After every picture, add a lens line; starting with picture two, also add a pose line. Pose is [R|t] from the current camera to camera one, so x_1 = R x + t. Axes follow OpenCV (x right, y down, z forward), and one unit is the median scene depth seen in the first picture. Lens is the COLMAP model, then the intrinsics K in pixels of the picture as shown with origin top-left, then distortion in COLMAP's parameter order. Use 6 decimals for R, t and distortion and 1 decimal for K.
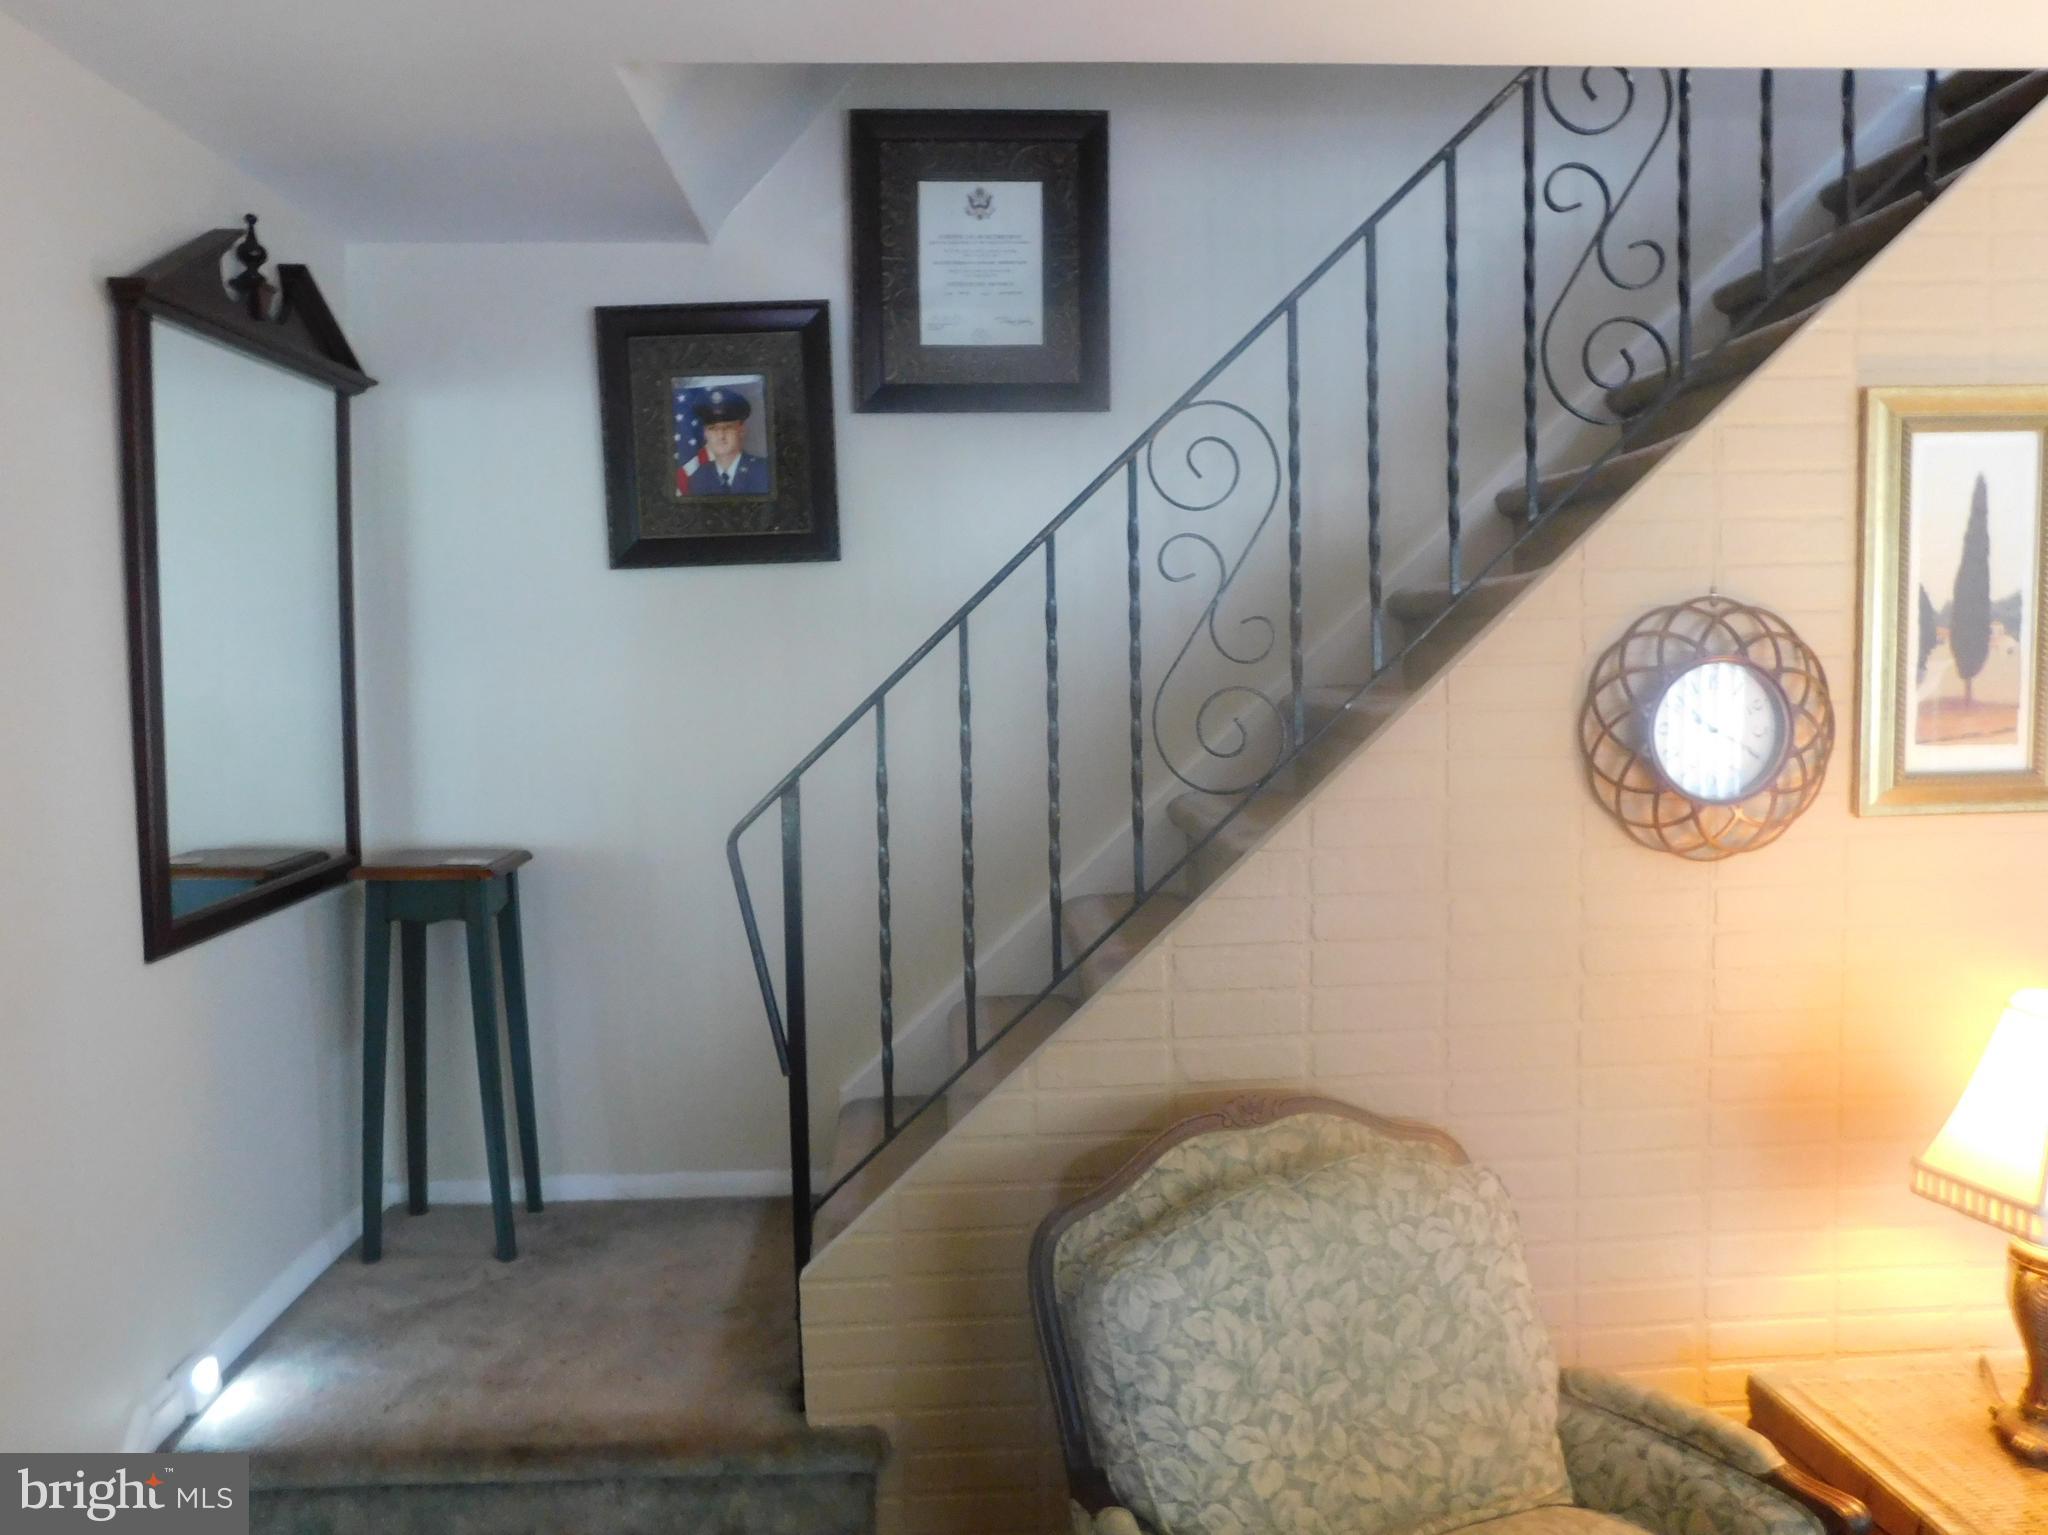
lens RADIAL K [[1530.1, 0, 1024.0], [0, 1530.1, 767.5], [0, 0, 1]] dist [-0.043665, 0.046248]
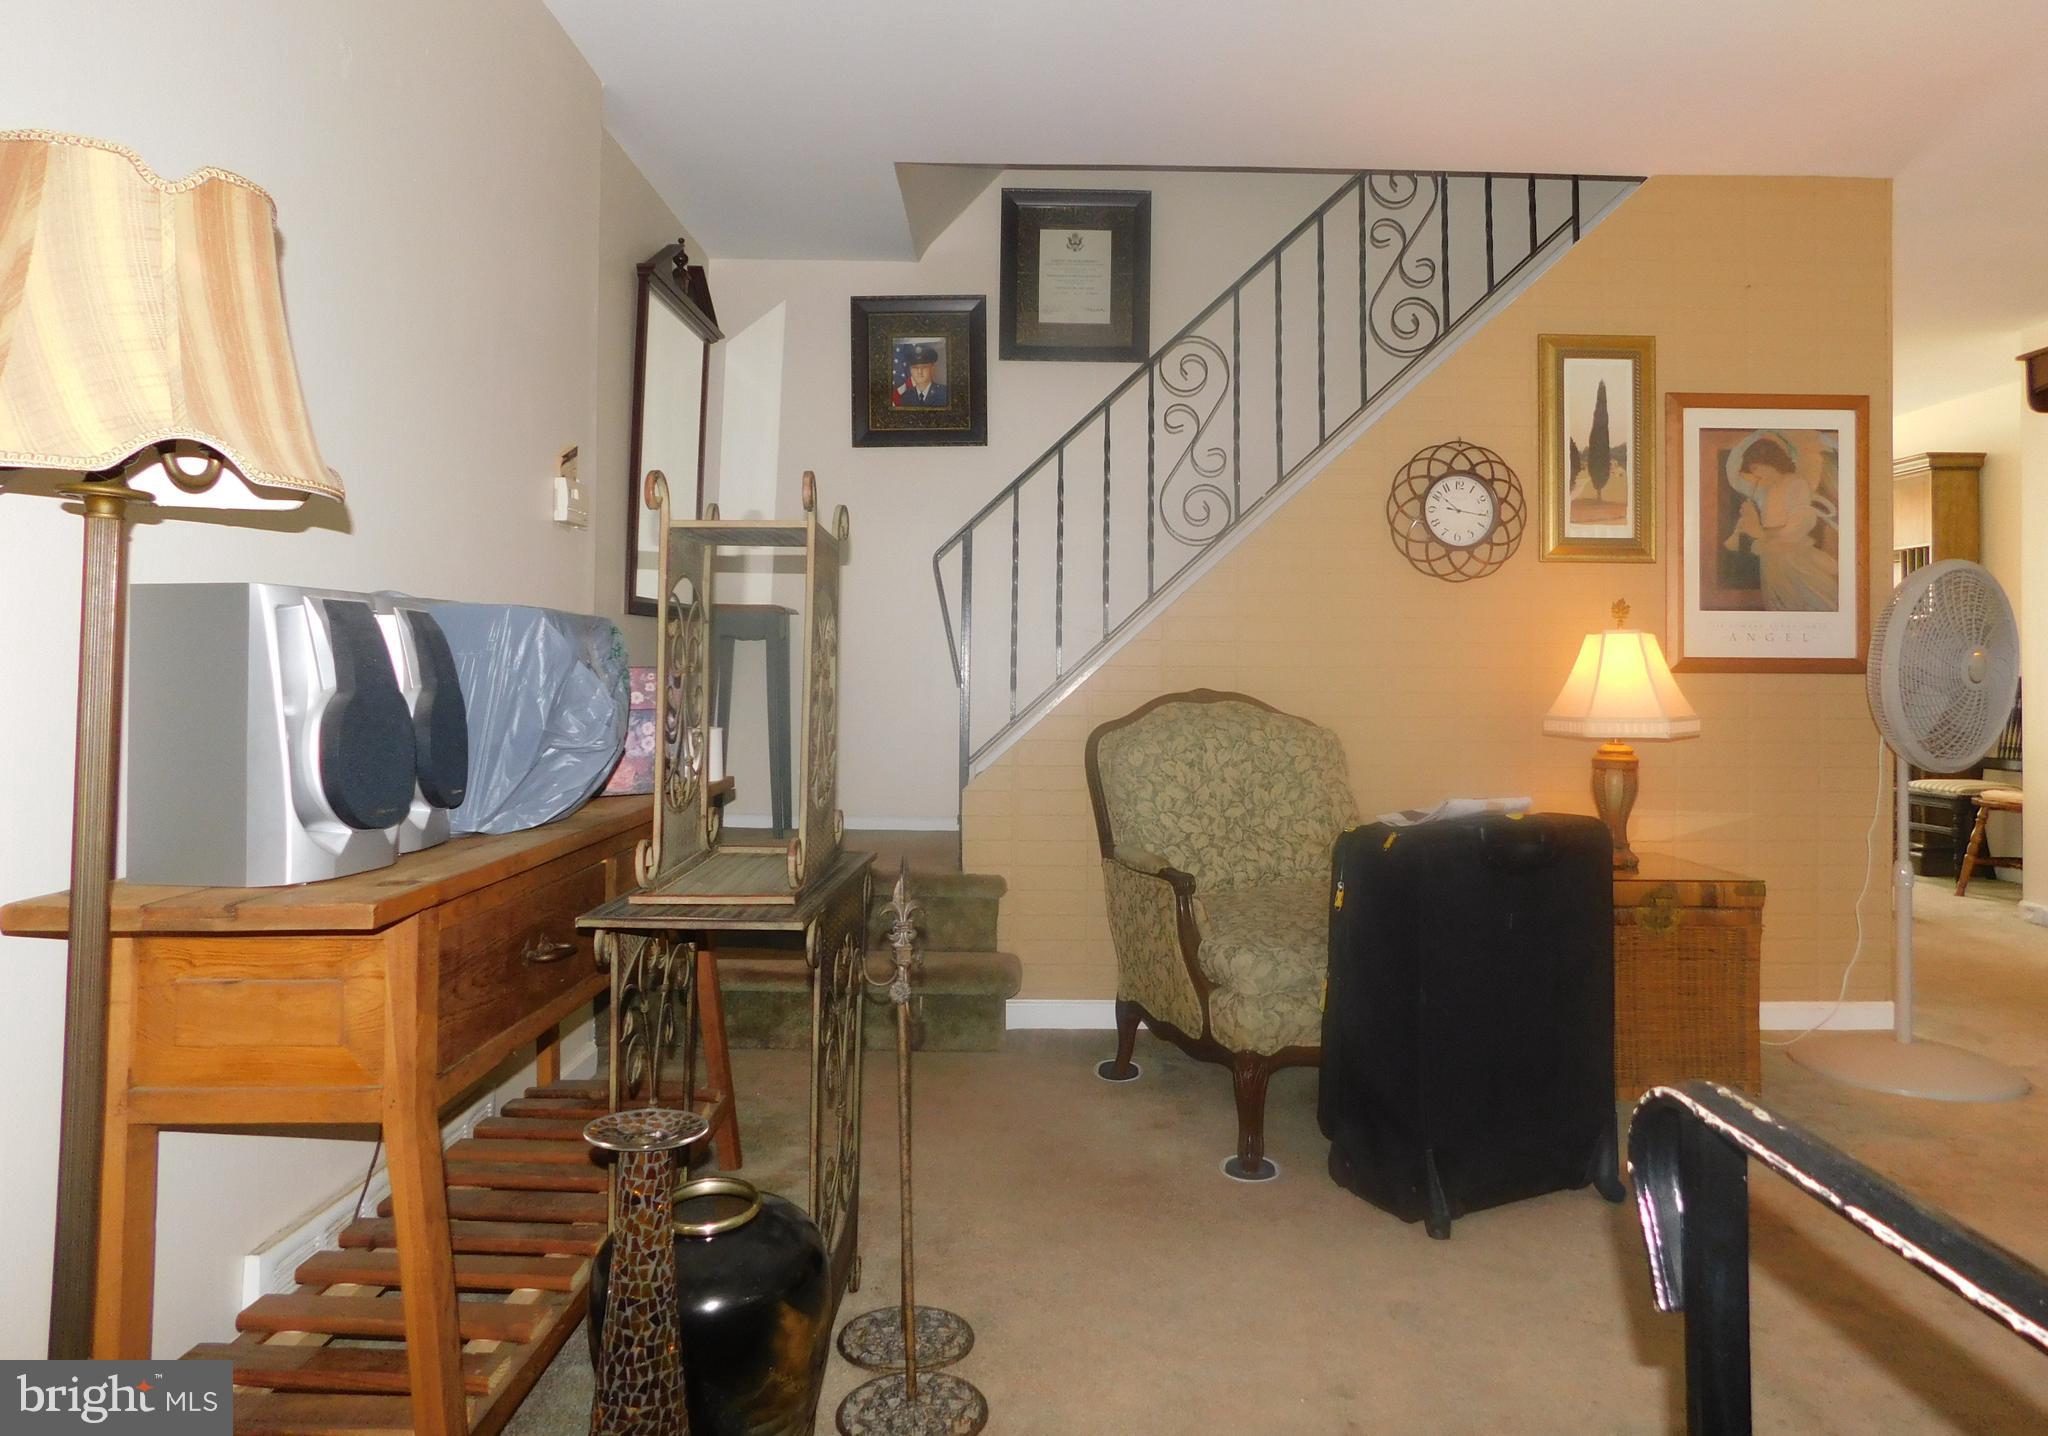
lens RADIAL K [[1368.7, 0, 1022.1], [0, 1368.7, 661.1], [0, 0, 1]] dist [-0.051801, 0.001565]
pose [[0.997985, 0.029961, -0.055940, 0.015579], [-0.034494, 0.996043, -0.081902, 0.315231], [0.053265, 0.083666, 0.995069, -0.681610]]
